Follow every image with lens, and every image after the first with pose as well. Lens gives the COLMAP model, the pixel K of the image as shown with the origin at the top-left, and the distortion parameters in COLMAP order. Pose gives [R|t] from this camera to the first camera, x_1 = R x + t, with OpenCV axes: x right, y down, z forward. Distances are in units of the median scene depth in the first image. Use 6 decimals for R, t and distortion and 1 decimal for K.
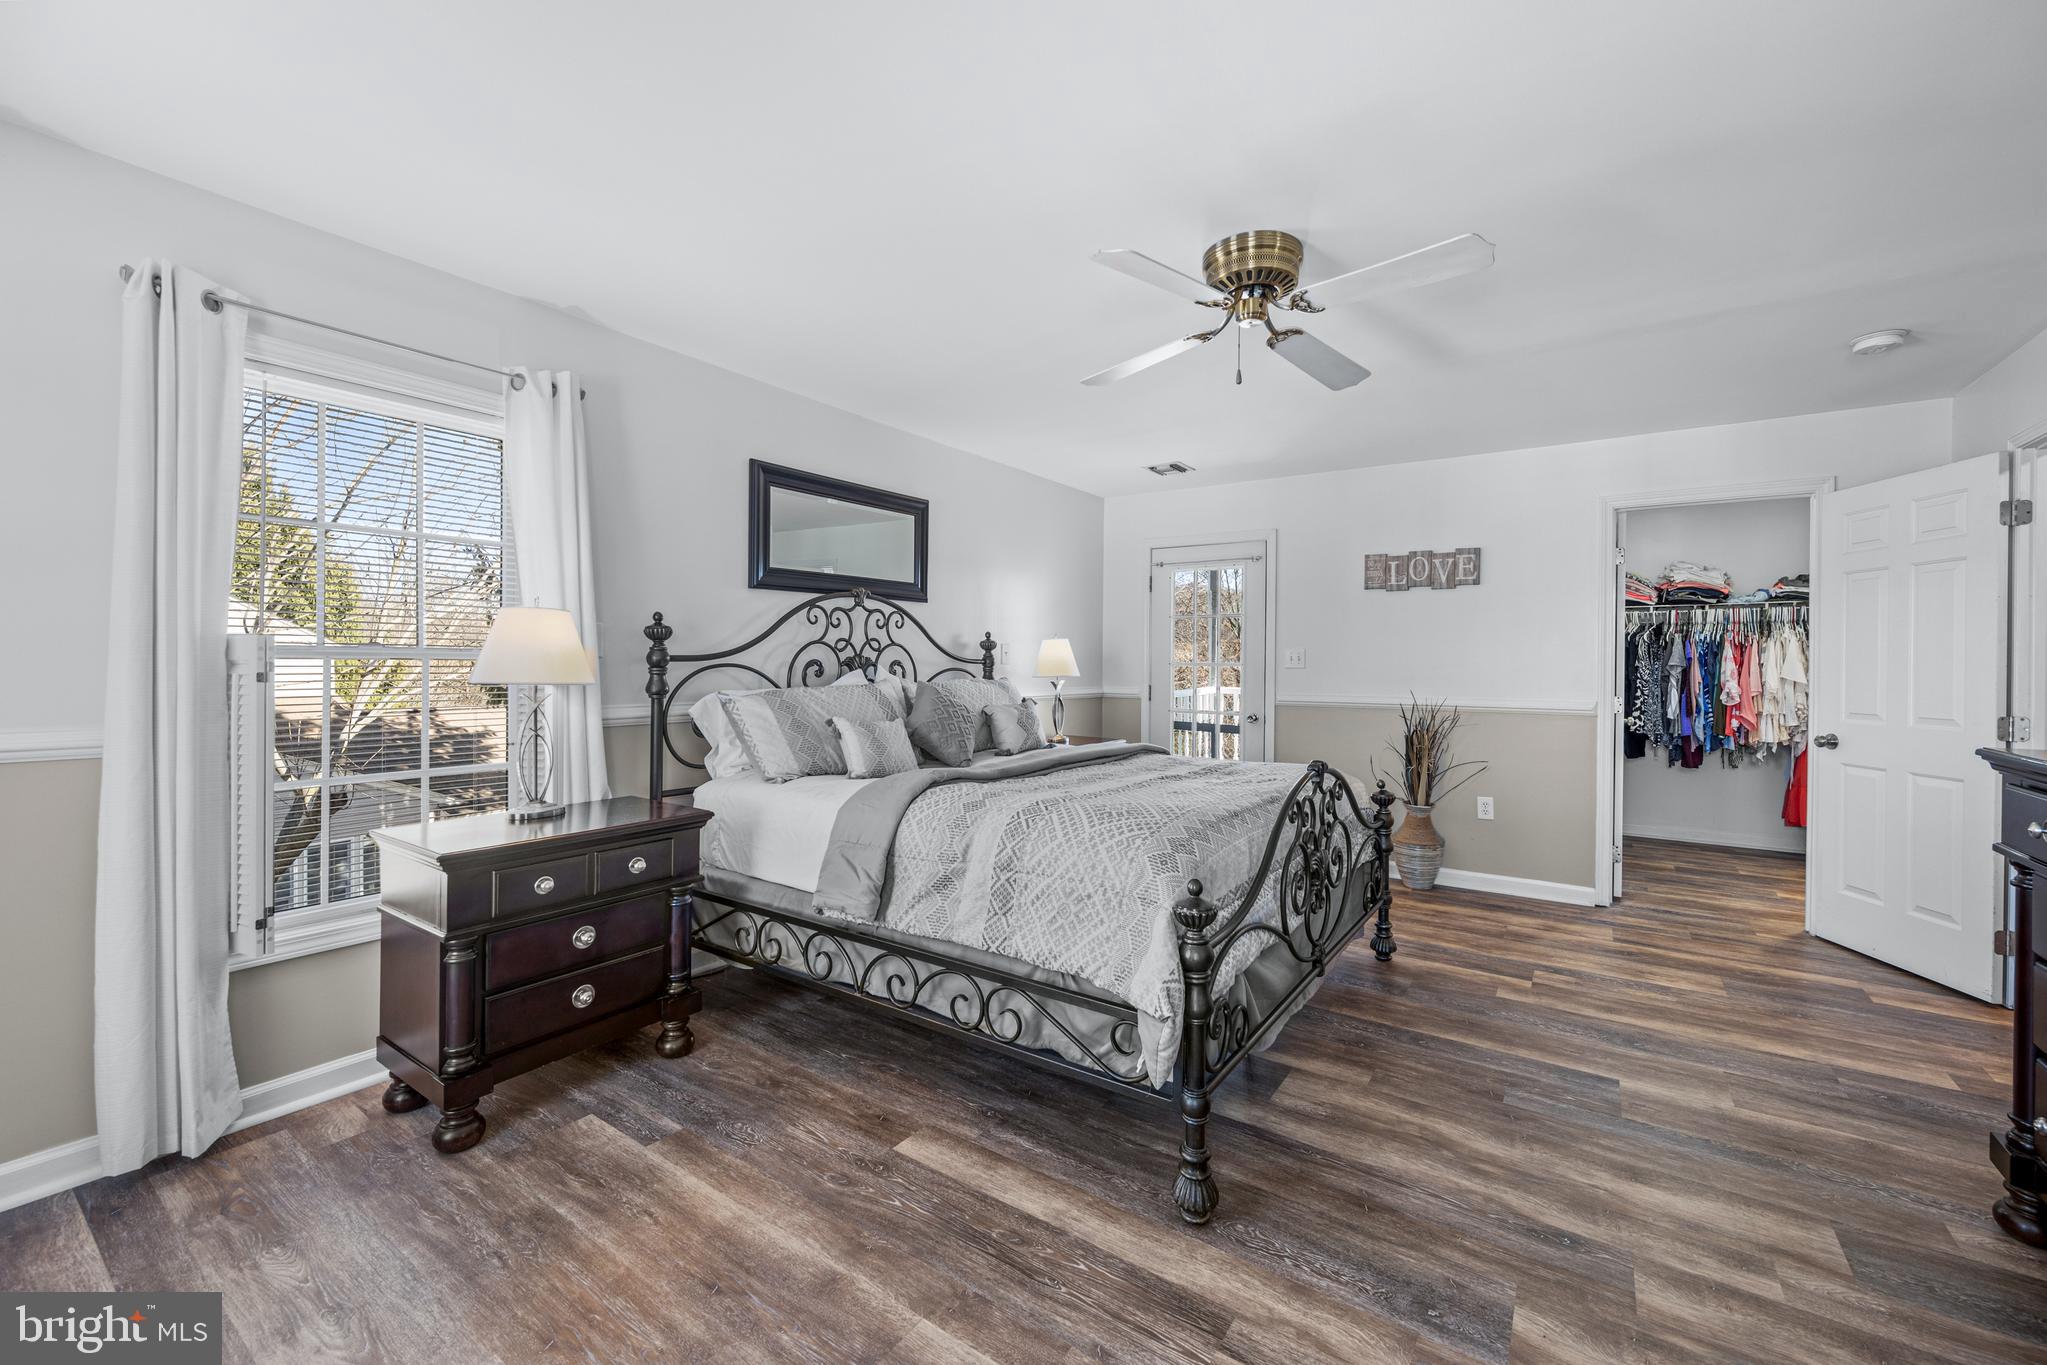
lens RADIAL K [[823.0, 0, 1053.6], [0, 823.0, 663.0], [0, 0, 1]] dist [0.000905, -0.000243]
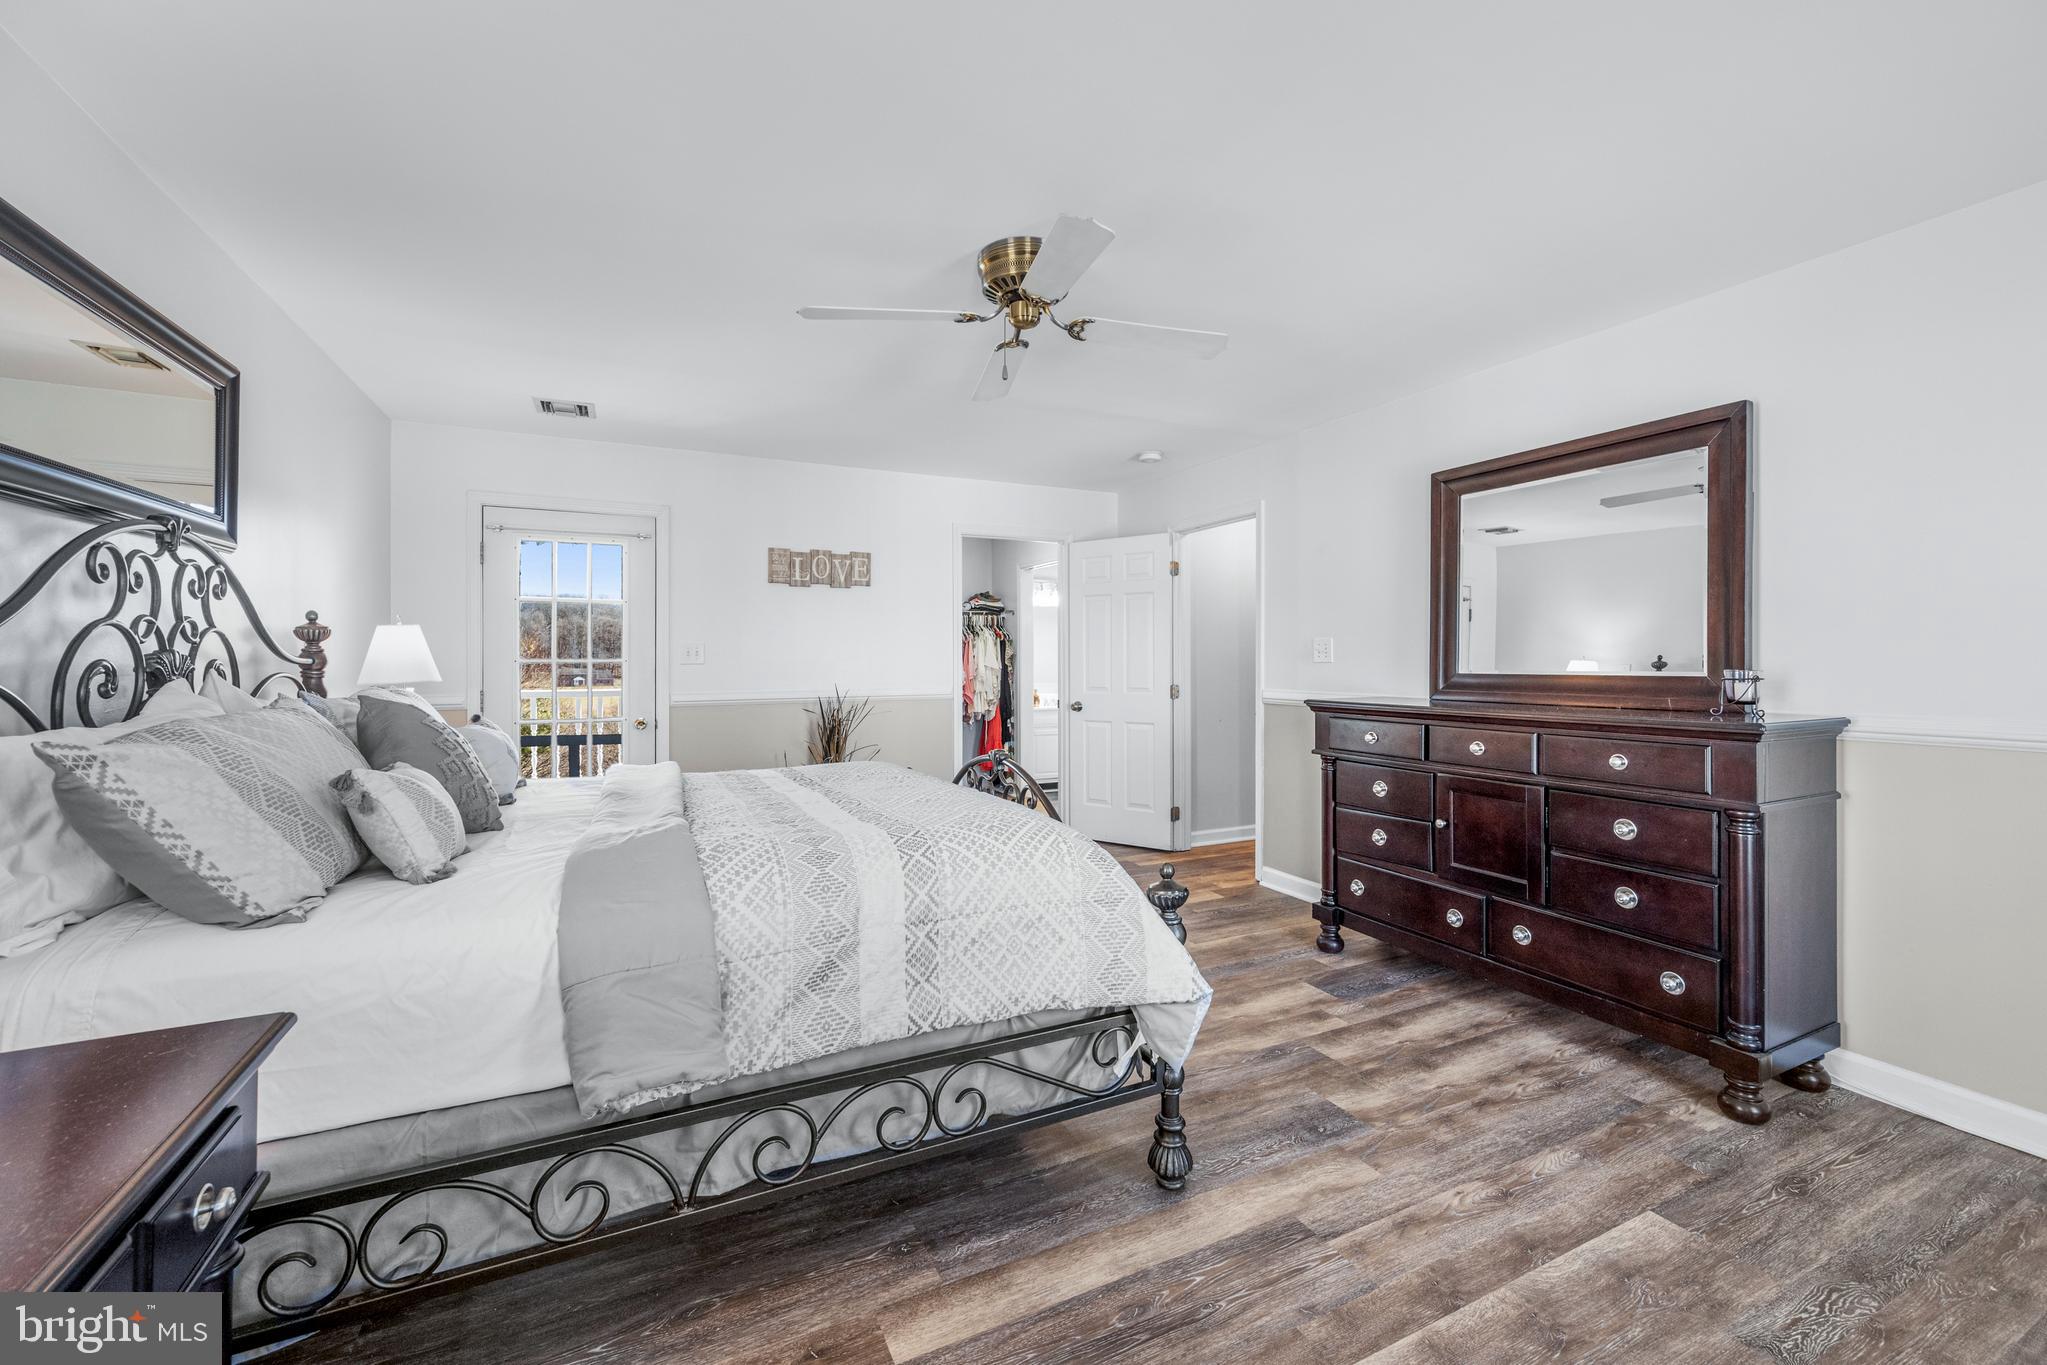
lens RADIAL K [[823.0, 0, 1039.3], [0, 823.0, 651.5], [0, 0, 1]] dist [0.000905, -0.000243]
pose [[0.499798, -0.002186, 0.866139, -0.647895], [0.007938, 0.999966, -0.002057, -0.005796], [-0.866105, 0.007903, 0.499799, 0.482029]]
